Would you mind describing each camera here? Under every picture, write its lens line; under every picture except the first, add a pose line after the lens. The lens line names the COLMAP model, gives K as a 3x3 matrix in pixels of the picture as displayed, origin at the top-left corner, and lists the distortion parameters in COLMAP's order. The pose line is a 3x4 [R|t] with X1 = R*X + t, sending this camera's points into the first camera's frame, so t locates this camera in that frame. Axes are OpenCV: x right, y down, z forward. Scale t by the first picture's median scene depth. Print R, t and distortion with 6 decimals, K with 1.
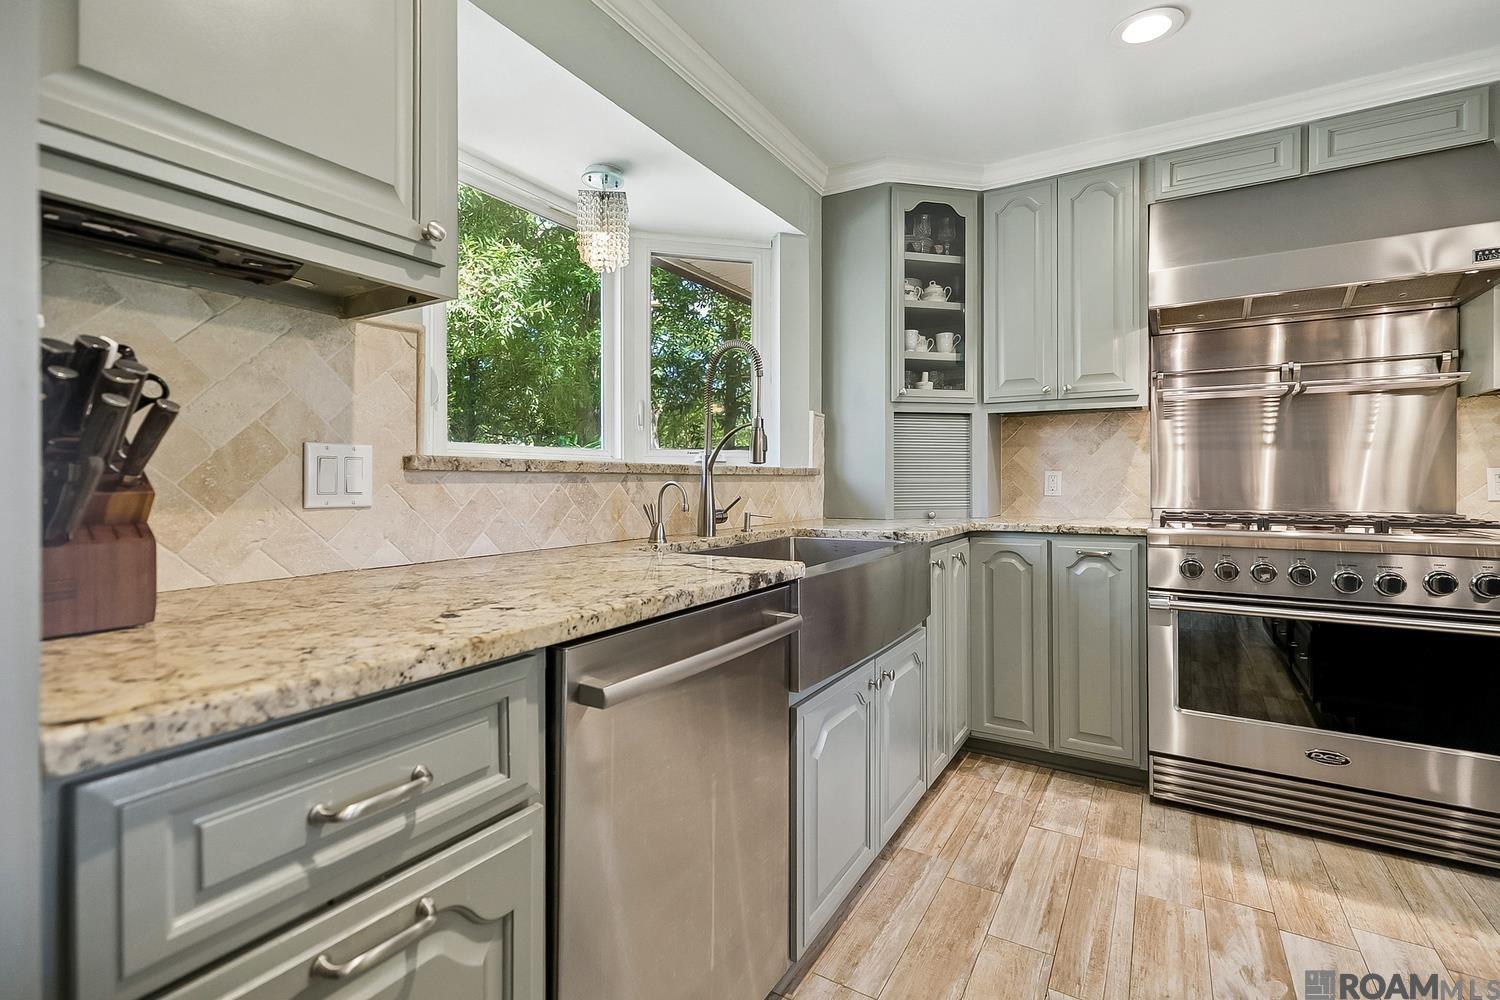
lens RADIAL K [[678.4, 0, 751.5], [0, 678.4, 485.8], [0, 0, 1]] dist [0.015253, -0.003460]
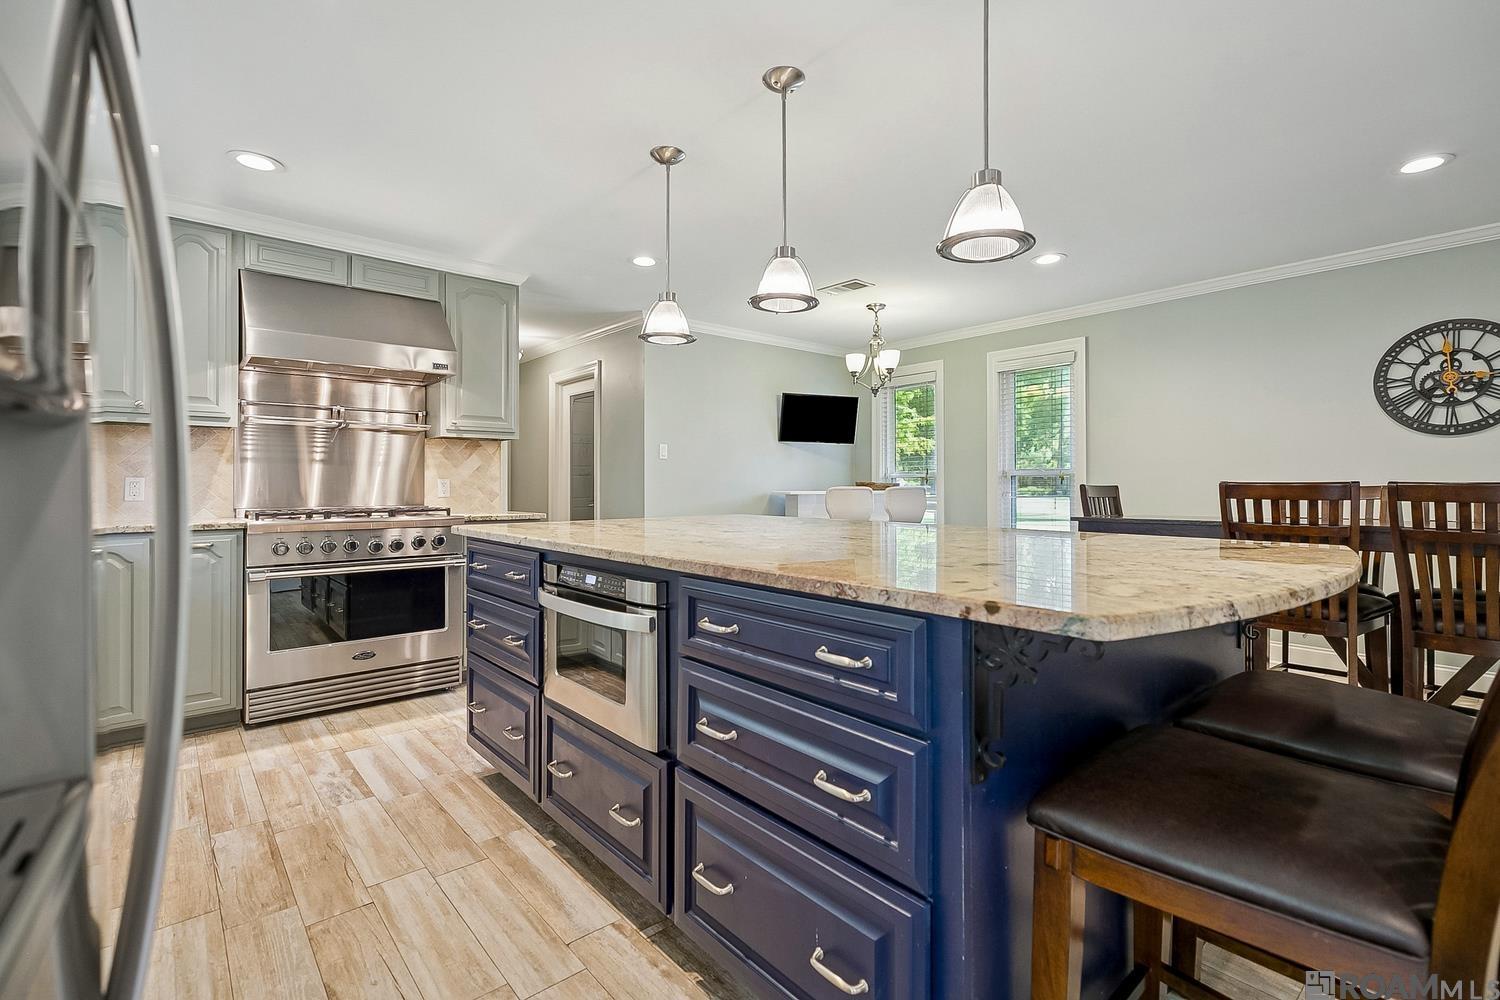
lens RADIAL K [[678.4, 0, 751.5], [0, 678.4, 485.8], [0, 0, 1]] dist [0.015253, -0.003460]
pose [[0.307706, 0.006815, 0.951457, -0.379695], [0.008080, 0.999920, -0.009775, 0.012179], [-0.951447, 0.010695, 0.307626, -0.343300]]
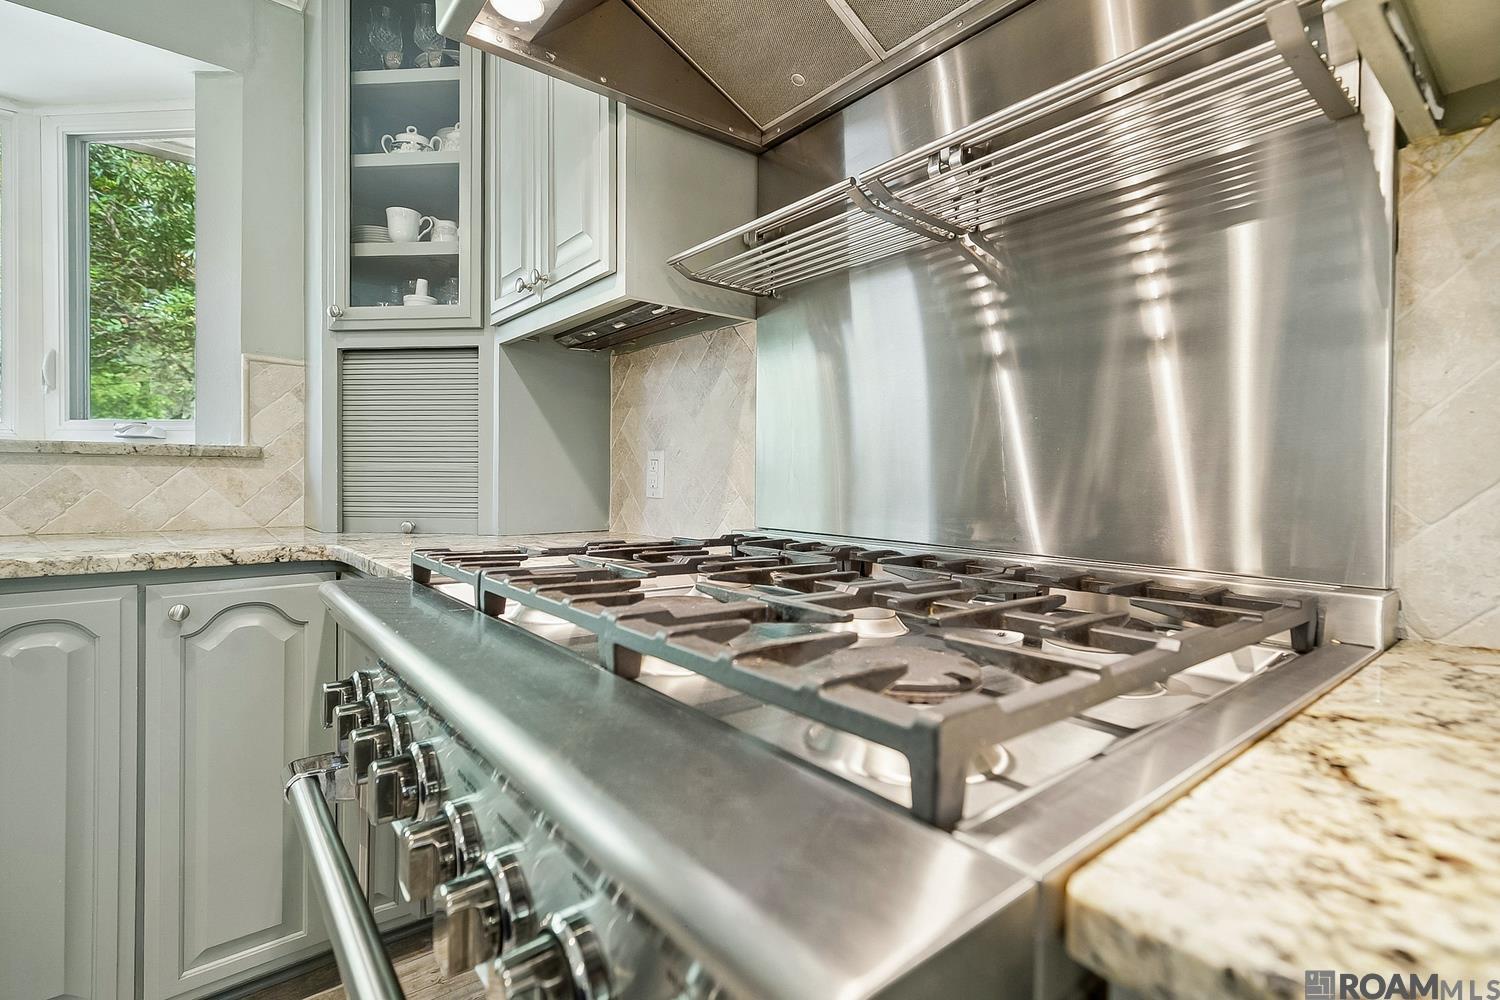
lens RADIAL K [[691.2, 0, 746.9], [0, 691.2, 494.2], [0, 0, 1]] dist [0.001906, 0.000247]
pose [[0.939276, 0.017351, -0.342725, 0.930300], [-0.013100, 0.999806, 0.014714, 0.004277], [0.342913, -0.009331, 0.939321, 0.698187]]
